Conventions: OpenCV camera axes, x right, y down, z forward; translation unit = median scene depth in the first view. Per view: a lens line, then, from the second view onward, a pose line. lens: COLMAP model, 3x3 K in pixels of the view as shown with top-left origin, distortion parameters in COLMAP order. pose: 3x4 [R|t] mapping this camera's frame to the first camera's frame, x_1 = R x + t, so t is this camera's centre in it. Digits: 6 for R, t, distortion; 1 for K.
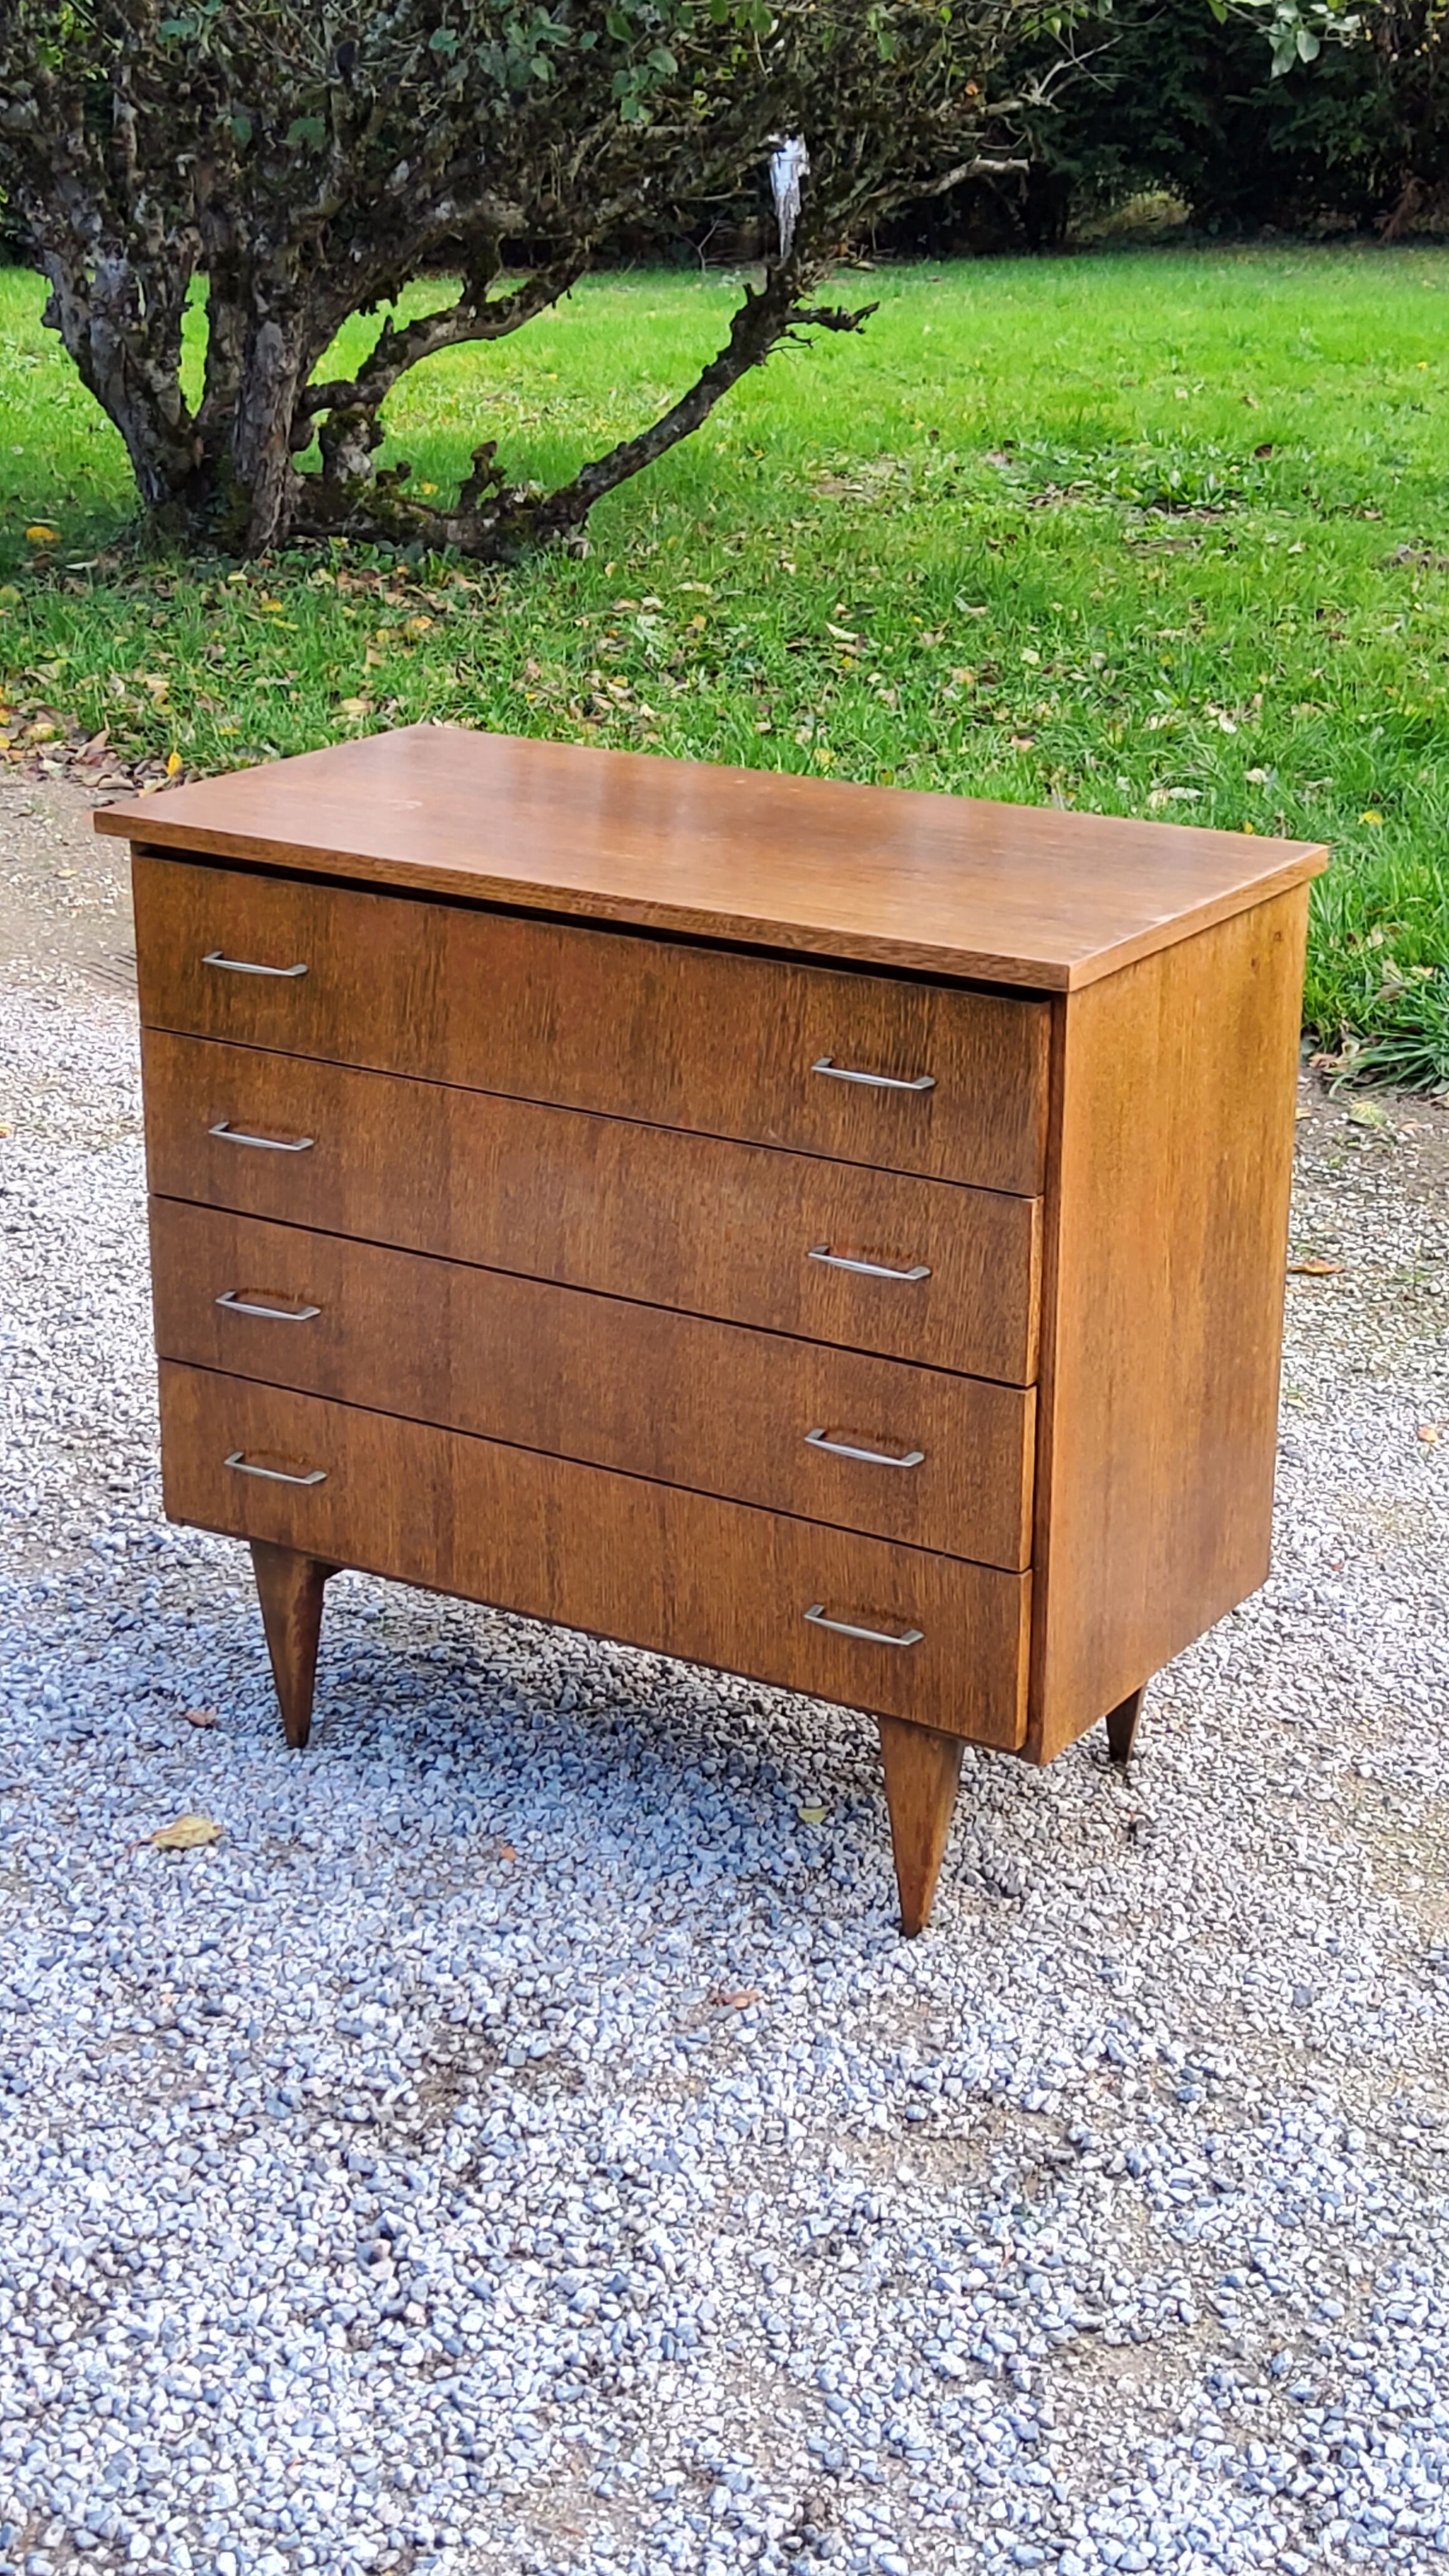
lens RADIAL K [[3695.3, 0, 740.0], [0, 3695.3, 1238.5], [0, 0, 1]] dist [0.177588, -0.462721]
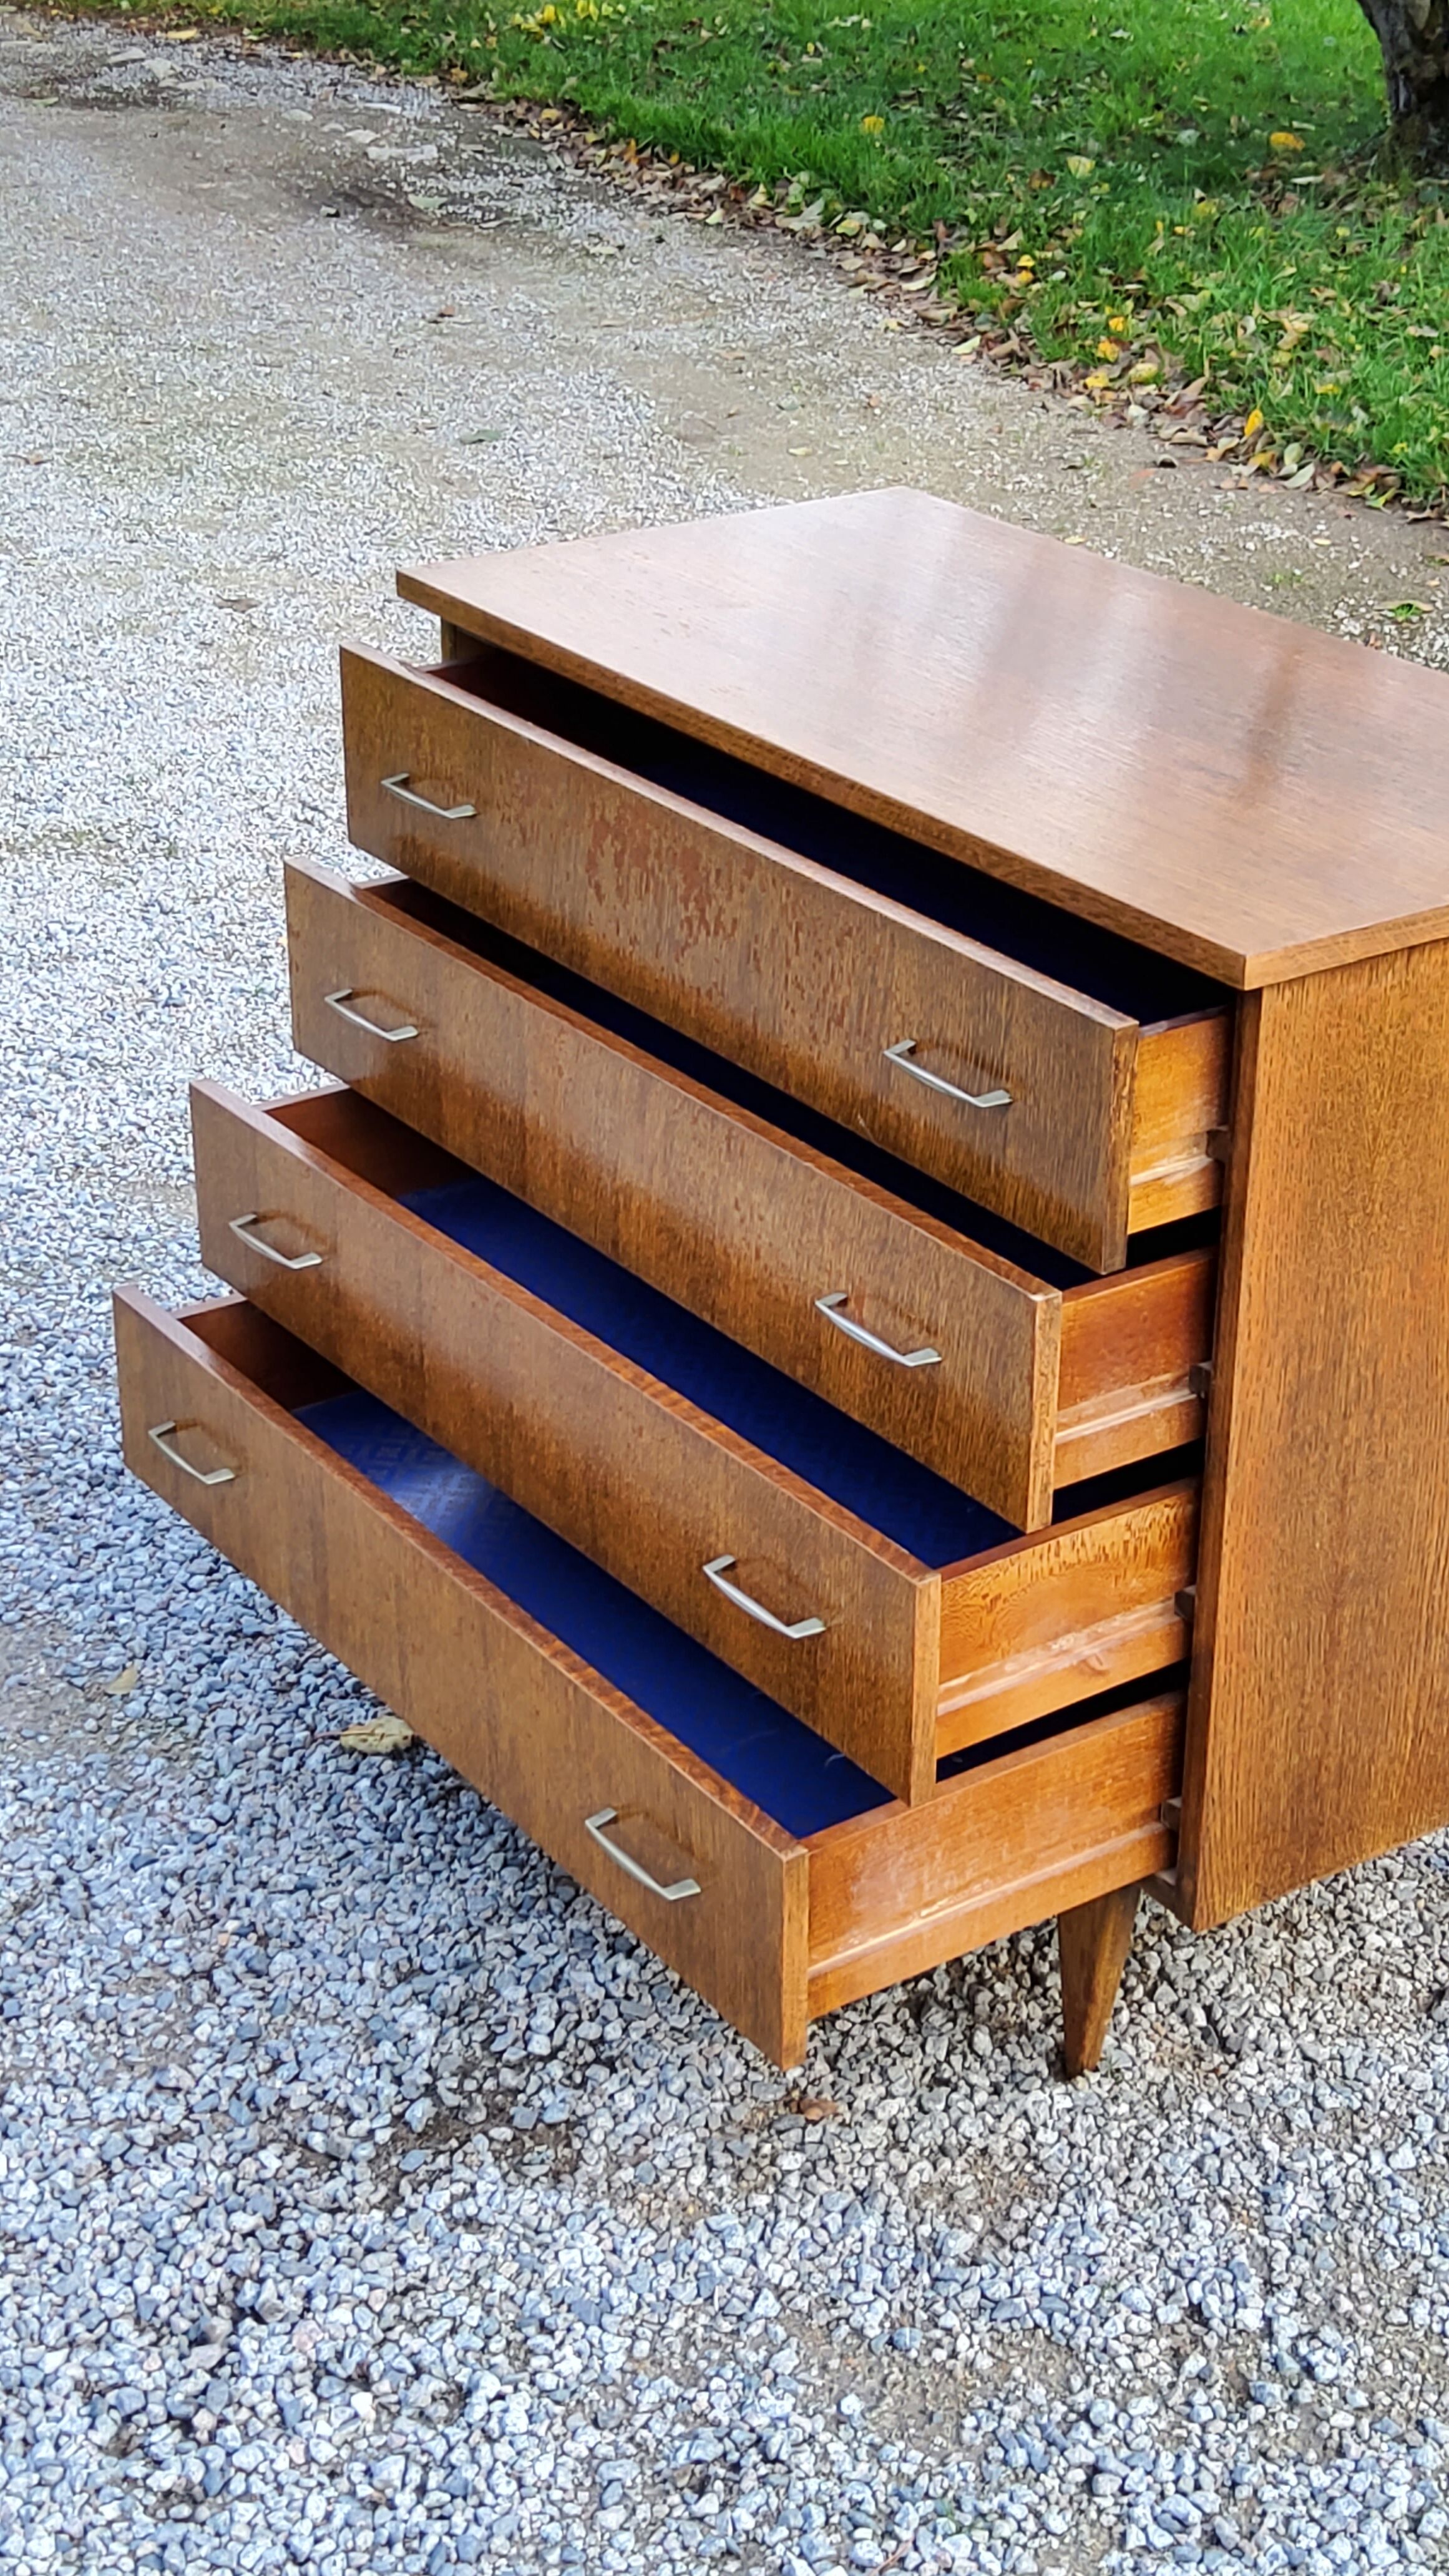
lens RADIAL K [[3721.4, 0, 747.3], [0, 3721.4, 1214.3], [0, 0, 1]] dist [0.146727, -0.344234]
pose [[0.917959, 0.170747, -0.358046, 0.245968], [-0.133537, 0.982951, 0.126393, -0.093351], [0.373522, -0.068211, 0.925110, 0.230088]]
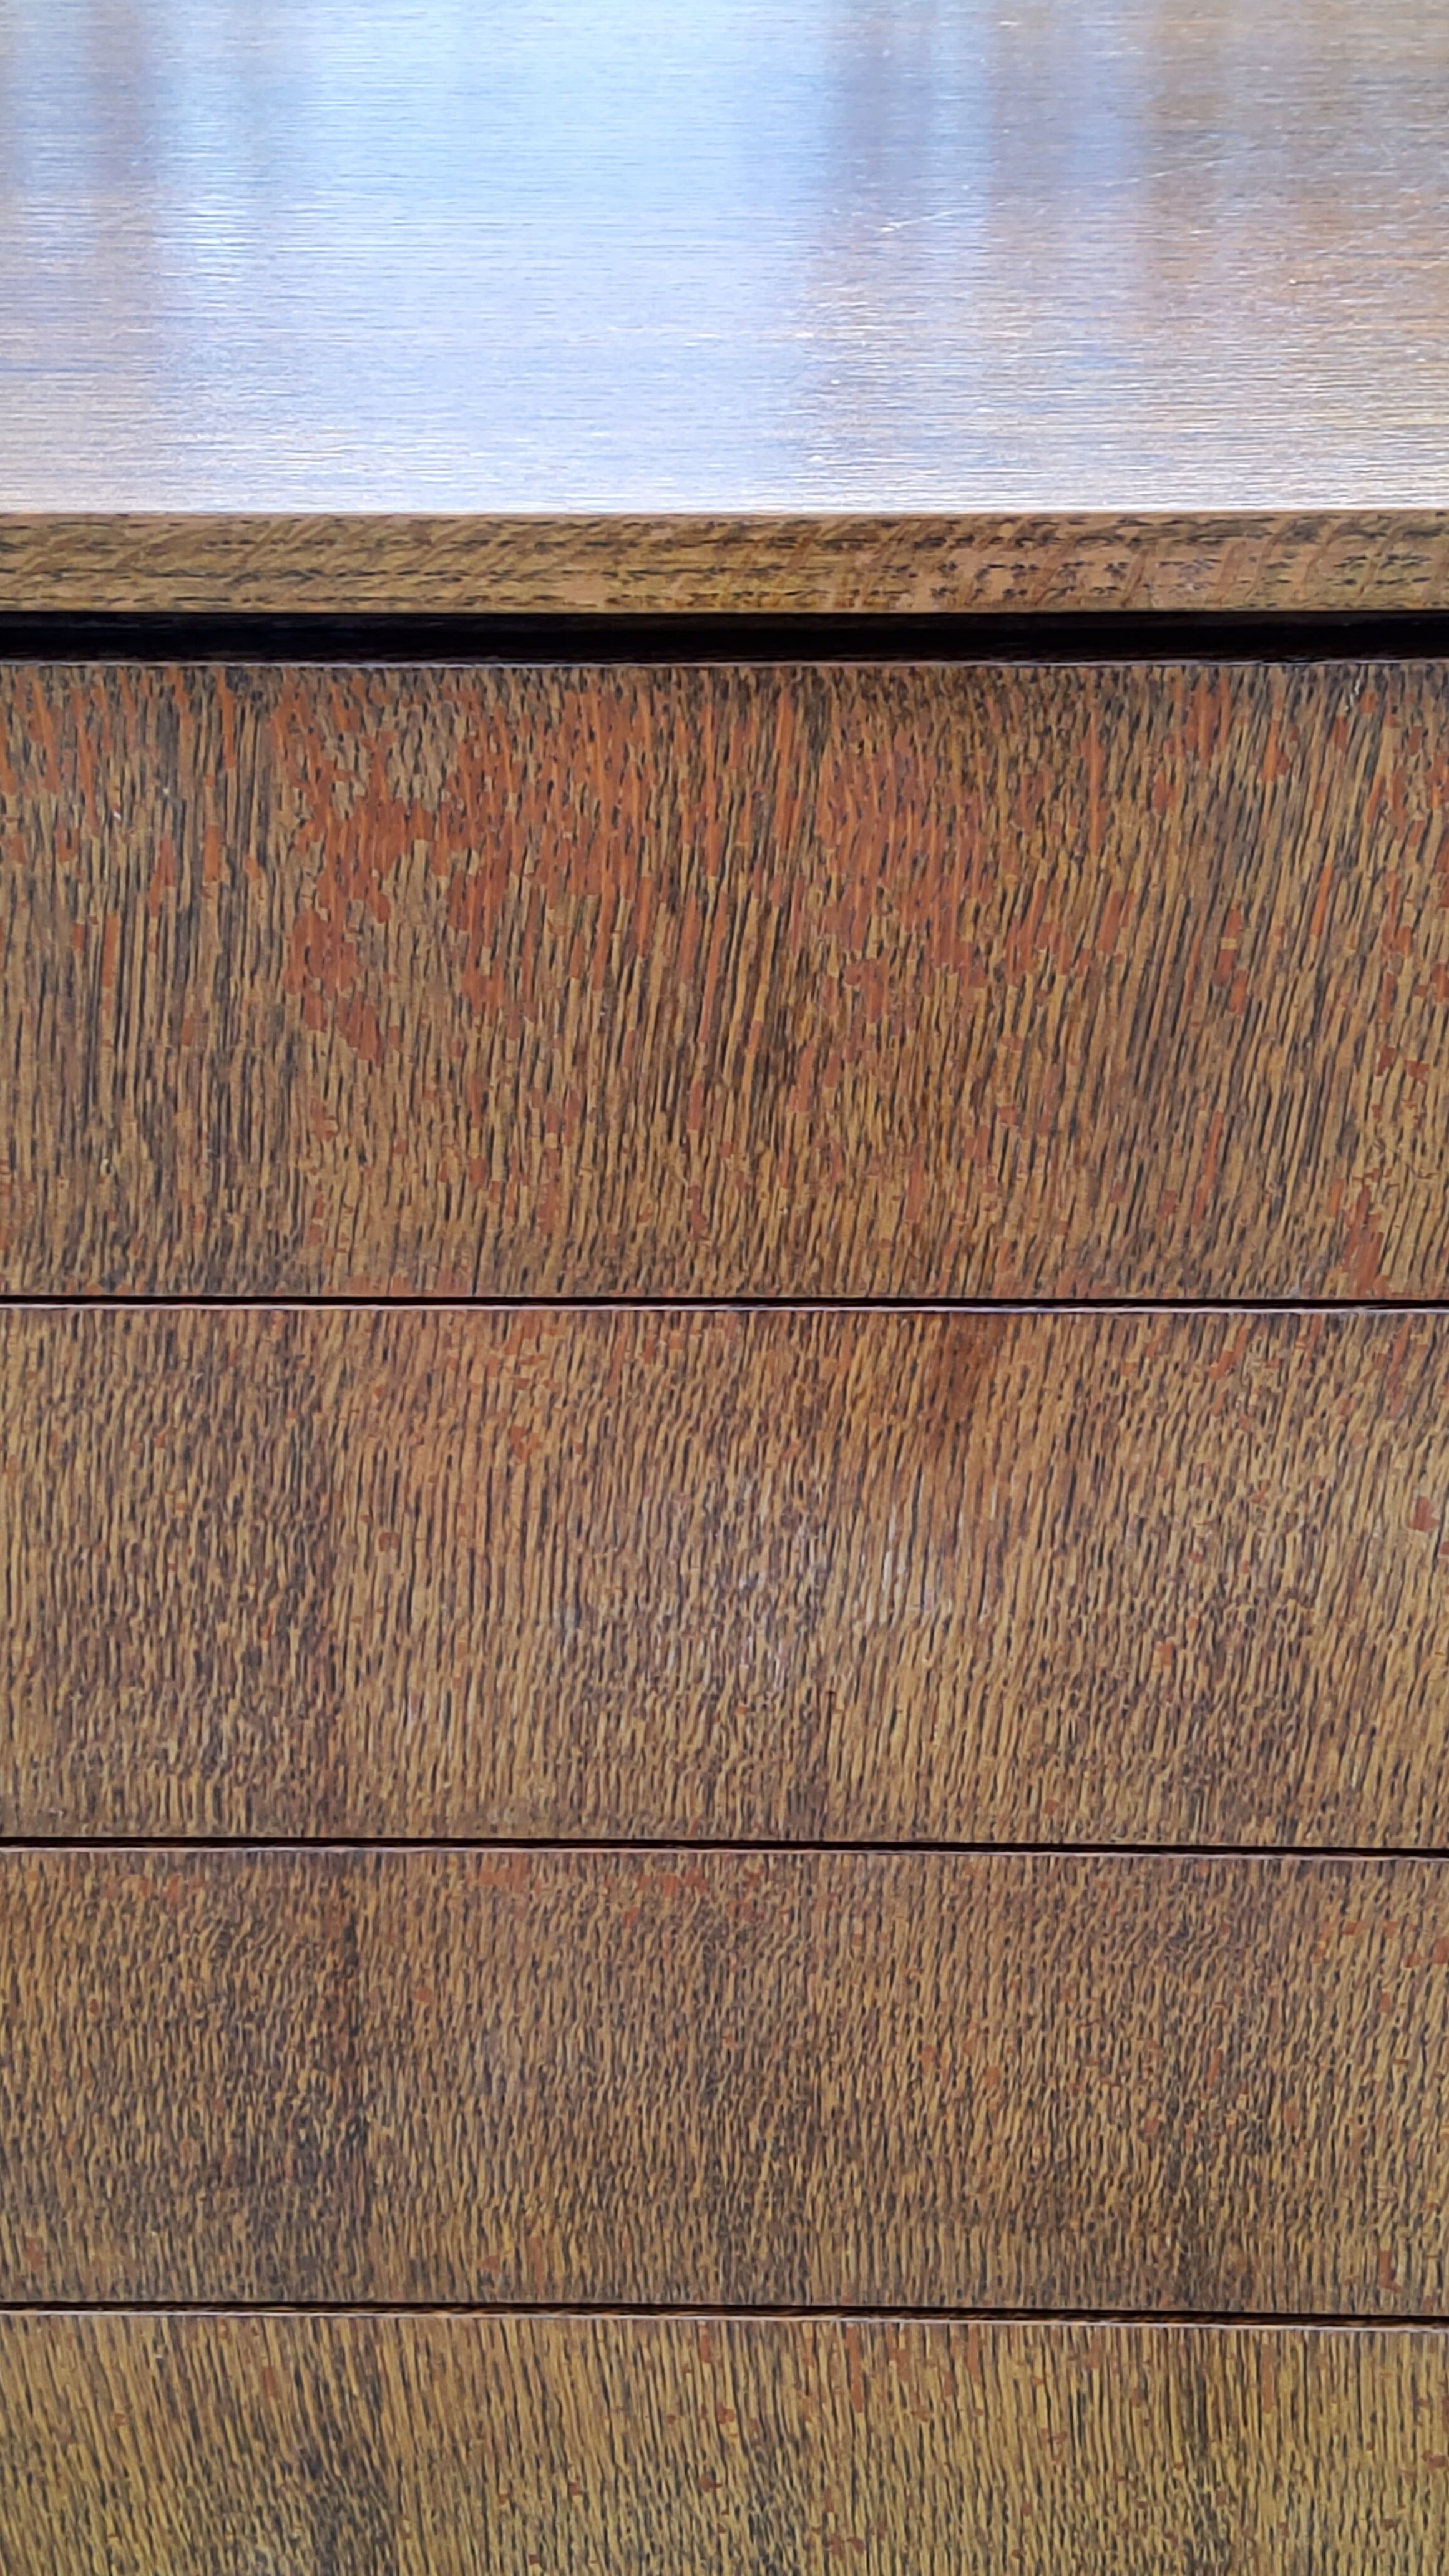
lens RADIAL K [[3953.6, 0, 724.5], [0, 3953.6, 1288.0], [0, 0, 1]] dist [0.194430, -0.623479]
pose [[0.861178, -0.275303, 0.427295, -0.177763], [0.182357, 0.952002, 0.245844, -0.108941], [-0.474467, -0.133795, 0.870046, 0.738757]]
